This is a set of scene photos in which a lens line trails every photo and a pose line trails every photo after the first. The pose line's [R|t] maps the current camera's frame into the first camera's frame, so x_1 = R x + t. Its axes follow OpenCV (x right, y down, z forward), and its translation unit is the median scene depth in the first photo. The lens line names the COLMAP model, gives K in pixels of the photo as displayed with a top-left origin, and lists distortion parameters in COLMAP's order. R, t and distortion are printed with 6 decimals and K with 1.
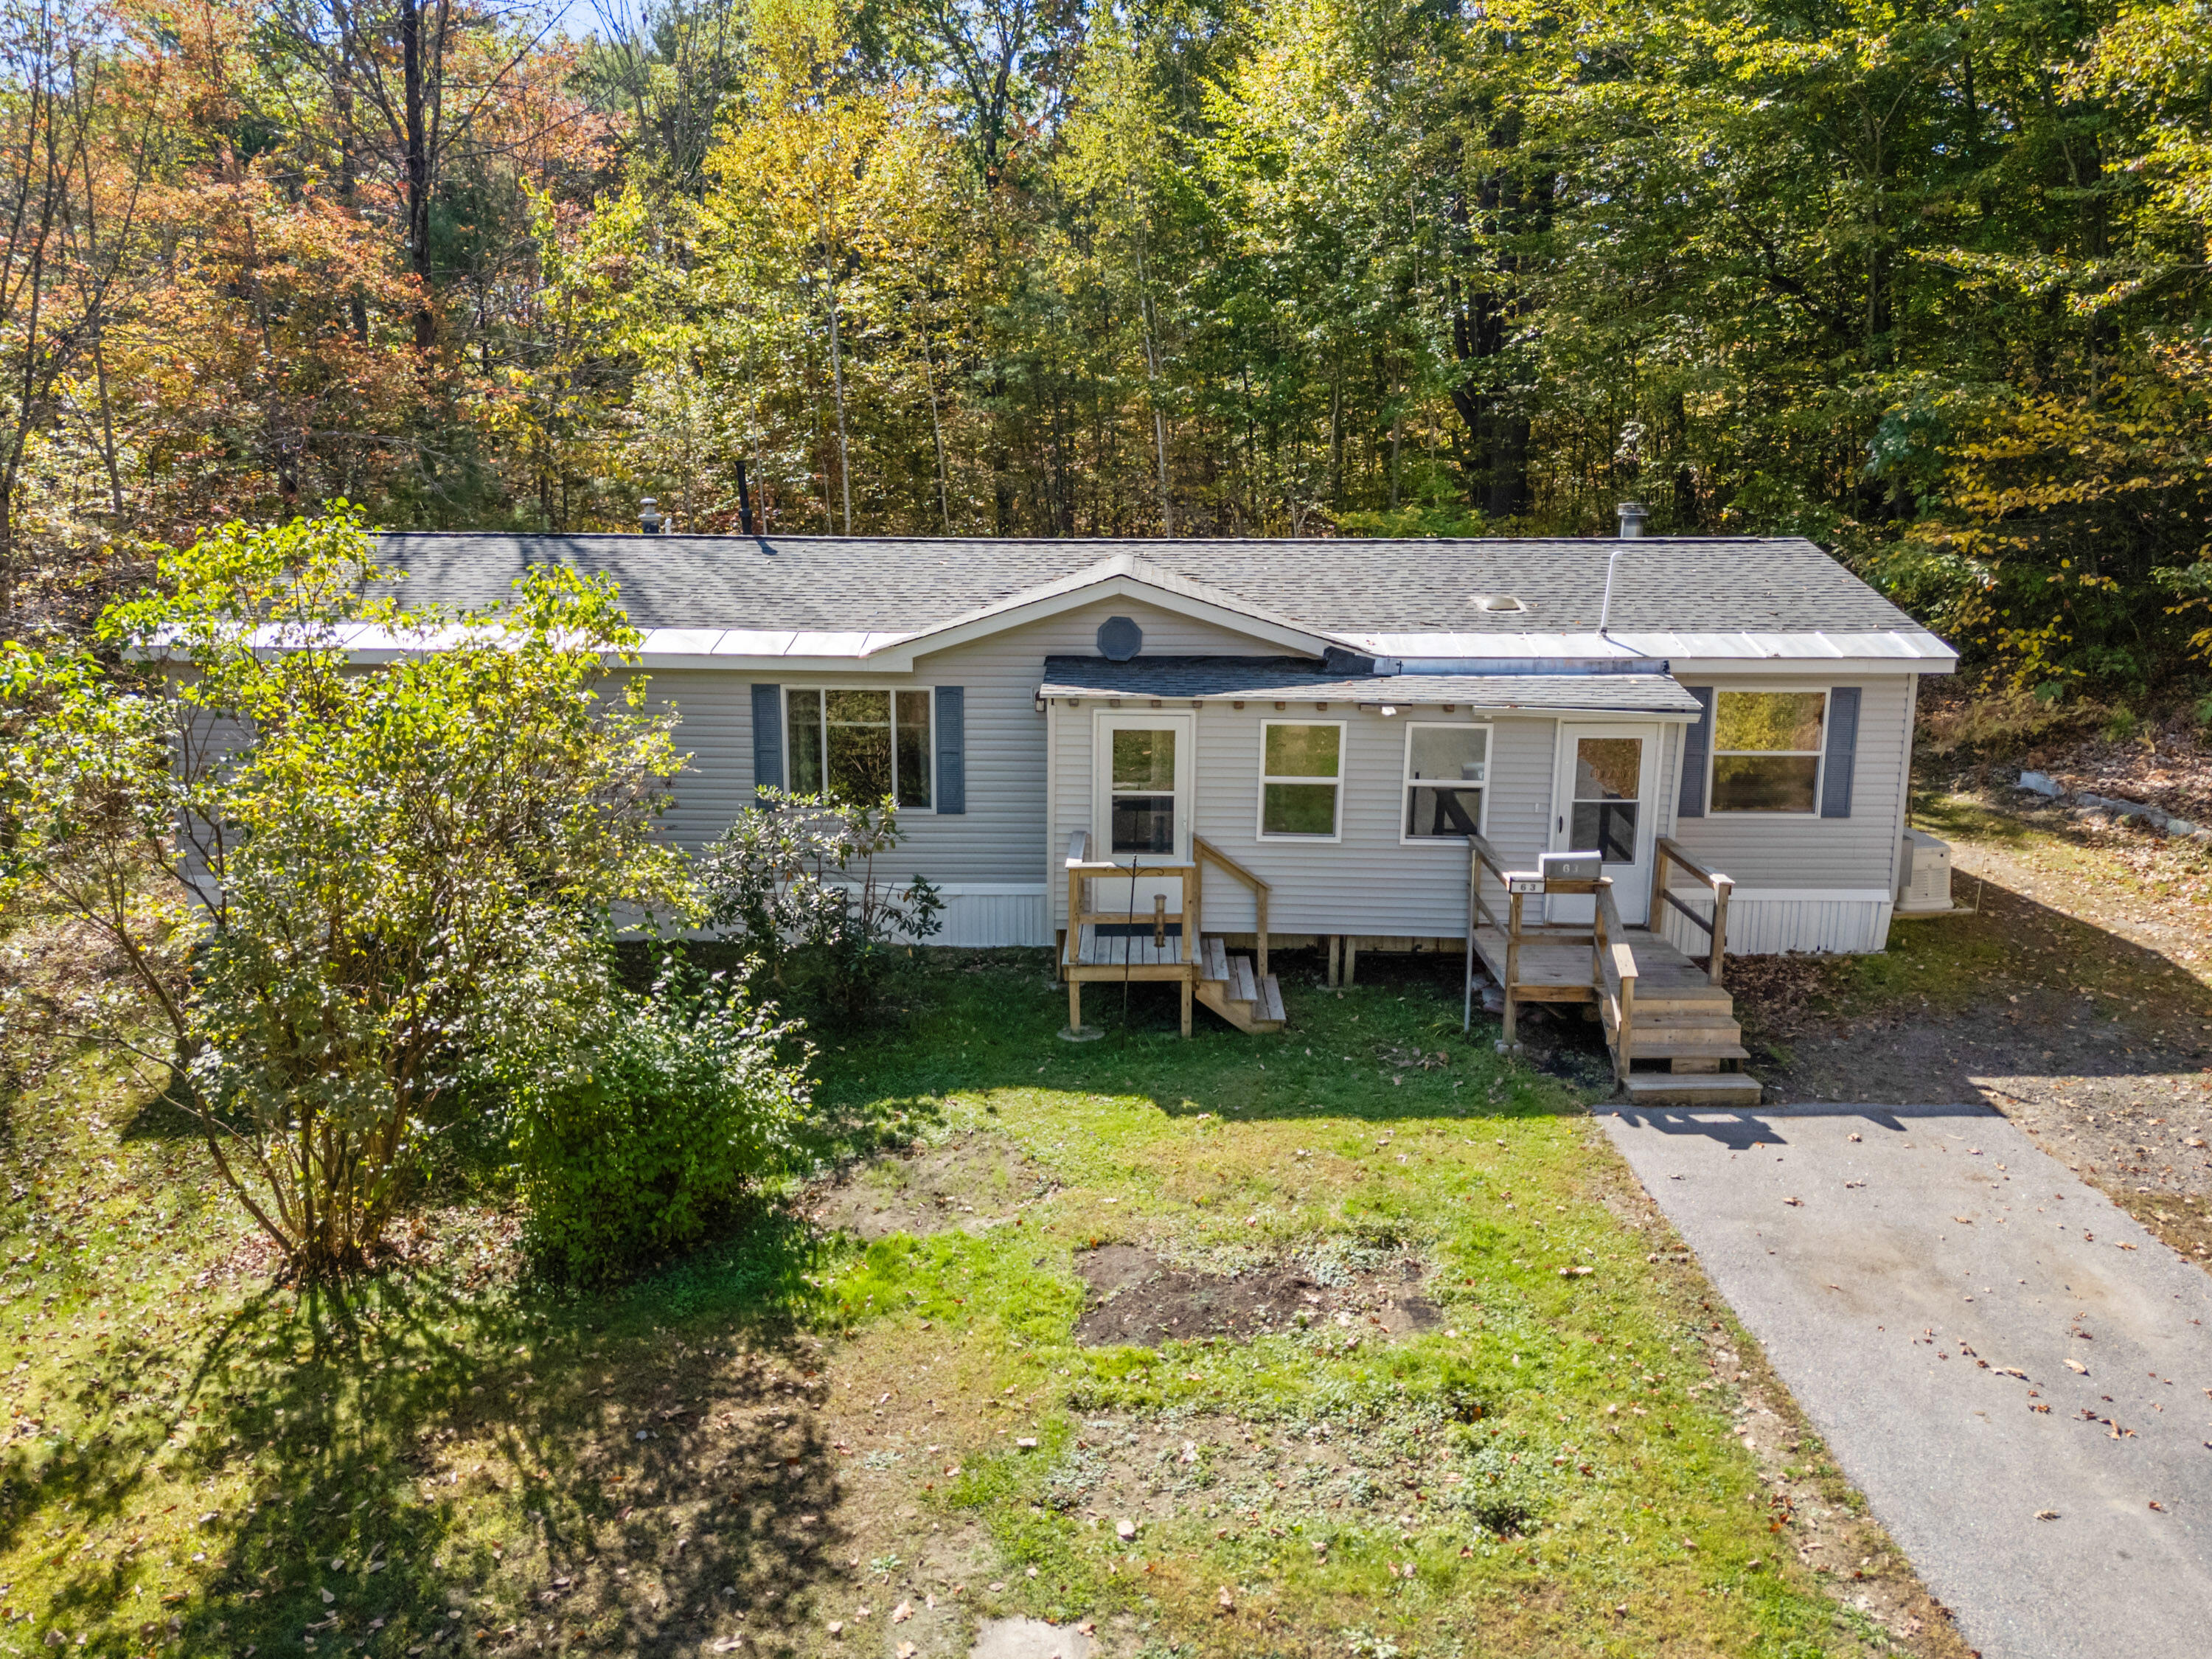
lens RADIAL K [[1721.1, 0, 1068.2], [0, 1721.1, 785.5], [0, 0, 1]] dist [0.011431, -0.014395]
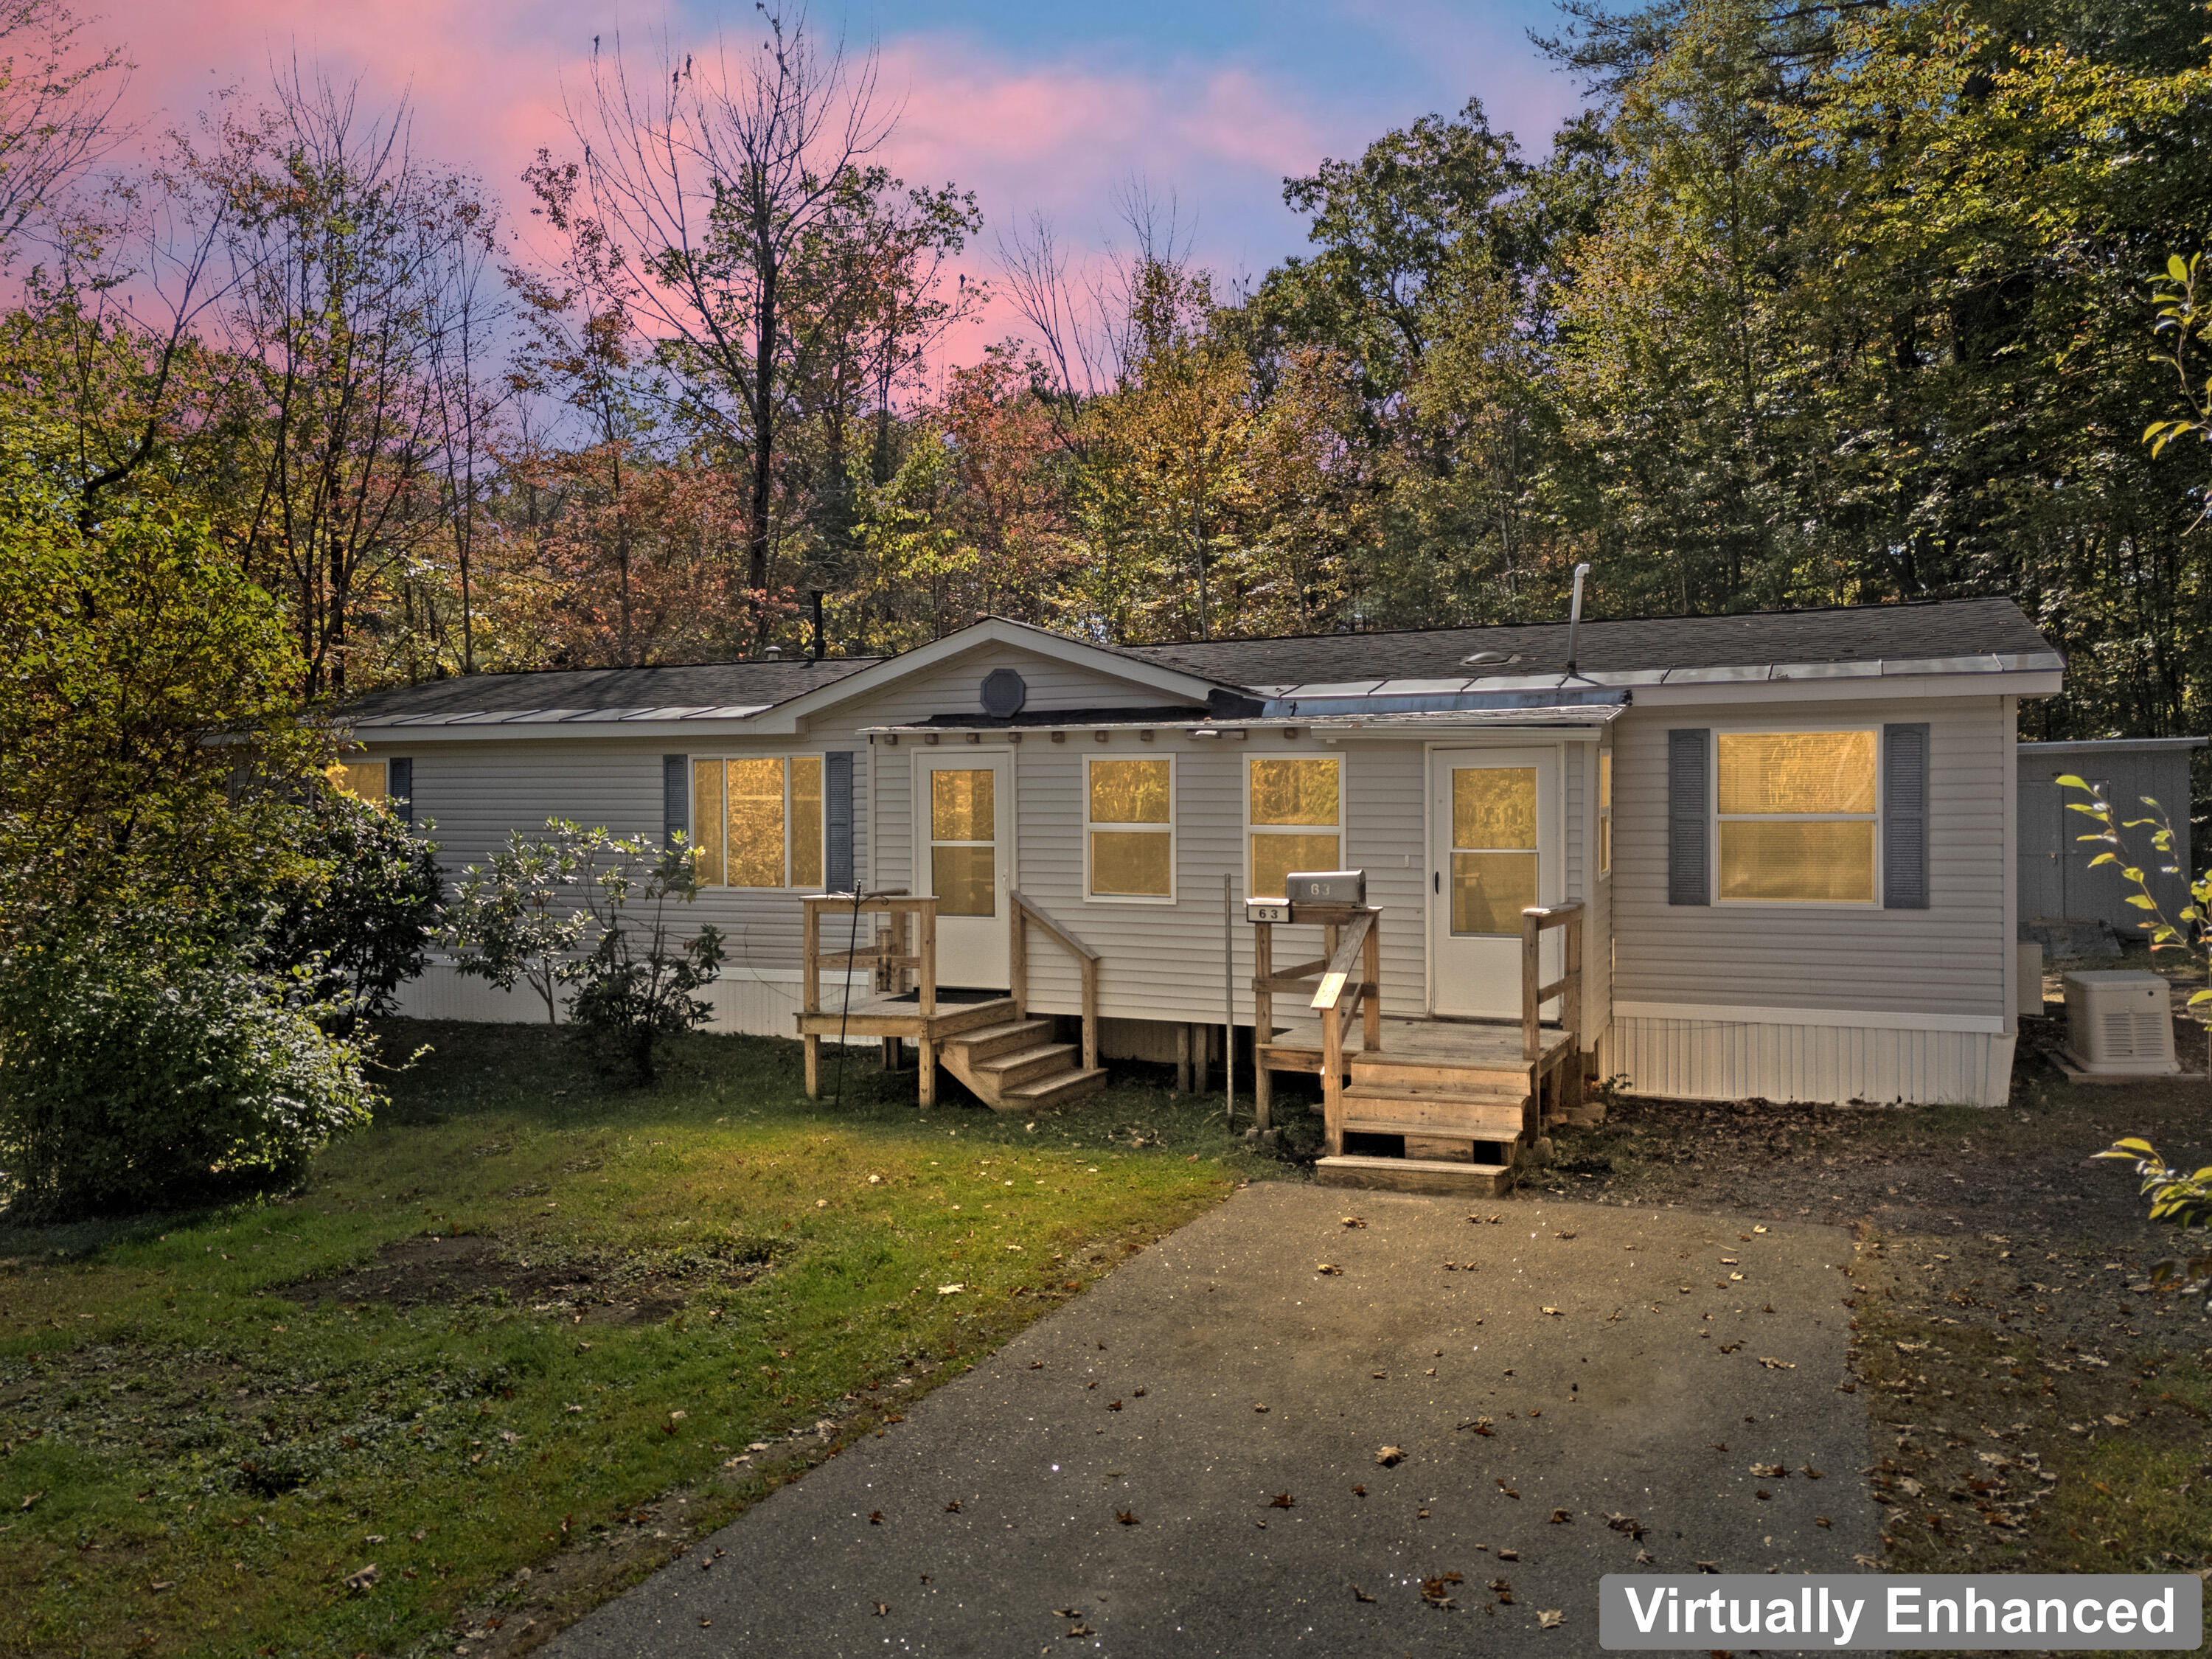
lens RADIAL K [[1721.1, 0, 1108.7], [0, 1721.1, 832.1], [0, 0, 1]] dist [0.011431, -0.014395]
pose [[0.925940, -0.002403, -0.377664, 0.410573], [-0.068969, 0.982089, -0.175343, 0.135977], [0.371321, 0.188404, 0.909189, 0.225265]]
